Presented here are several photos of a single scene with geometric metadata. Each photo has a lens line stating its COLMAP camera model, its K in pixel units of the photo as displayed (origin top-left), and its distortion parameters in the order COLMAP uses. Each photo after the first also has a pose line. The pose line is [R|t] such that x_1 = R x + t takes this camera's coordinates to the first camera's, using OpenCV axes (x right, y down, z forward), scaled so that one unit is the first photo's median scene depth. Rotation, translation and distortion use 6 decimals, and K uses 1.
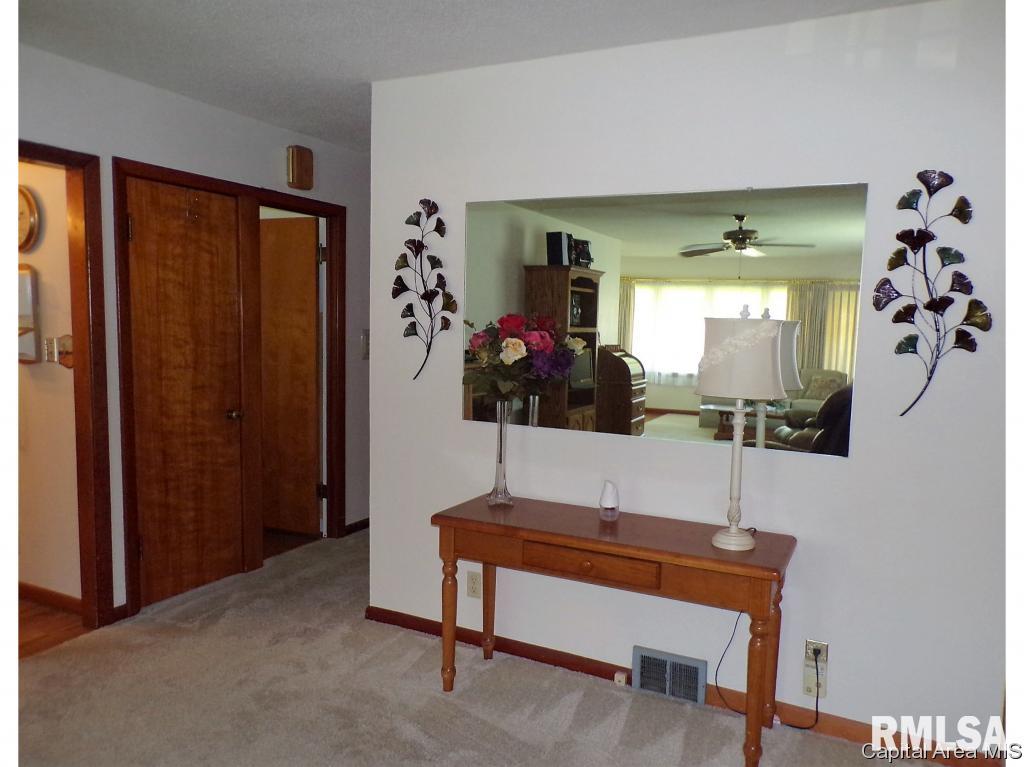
lens RADIAL K [[746.3, 0, 514.3], [0, 746.3, 392.8], [0, 0, 1]] dist [-0.000234, -0.000825]
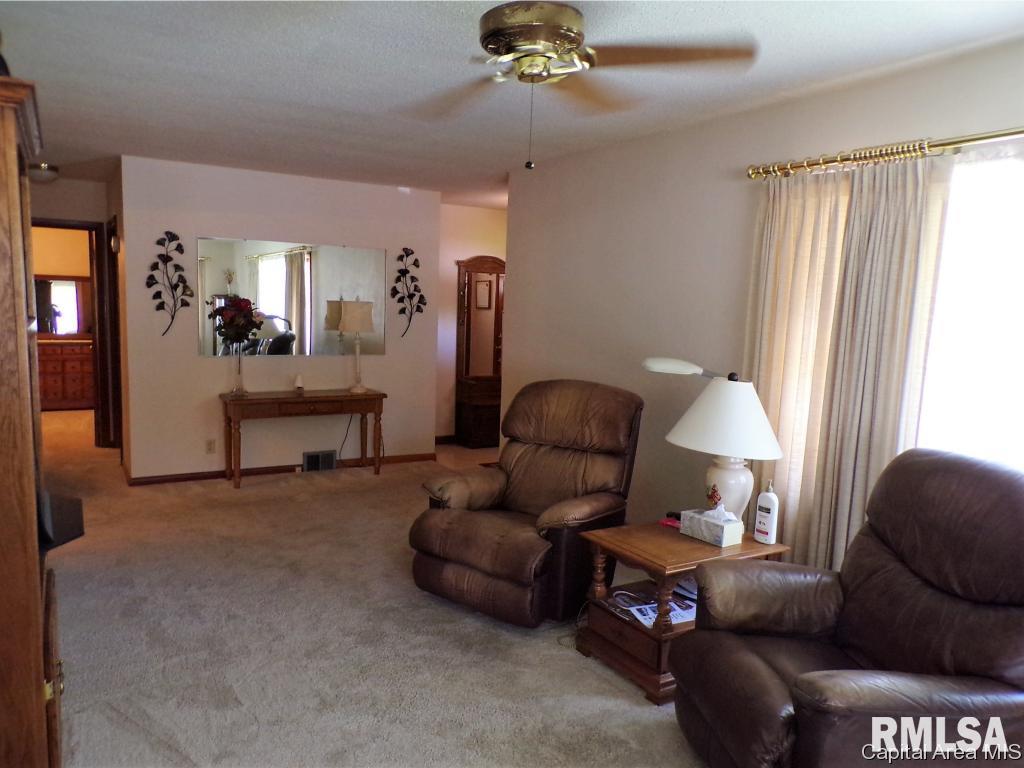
lens RADIAL K [[746.3, 0, 512.0], [0, 746.3, 386.5], [0, 0, 1]] dist [-0.000234, -0.000825]
pose [[0.543803, -0.105434, 0.832564, -1.264724], [0.063448, 0.994402, 0.084487, 0.005099], [-0.836811, 0.006881, 0.547448, -0.672933]]
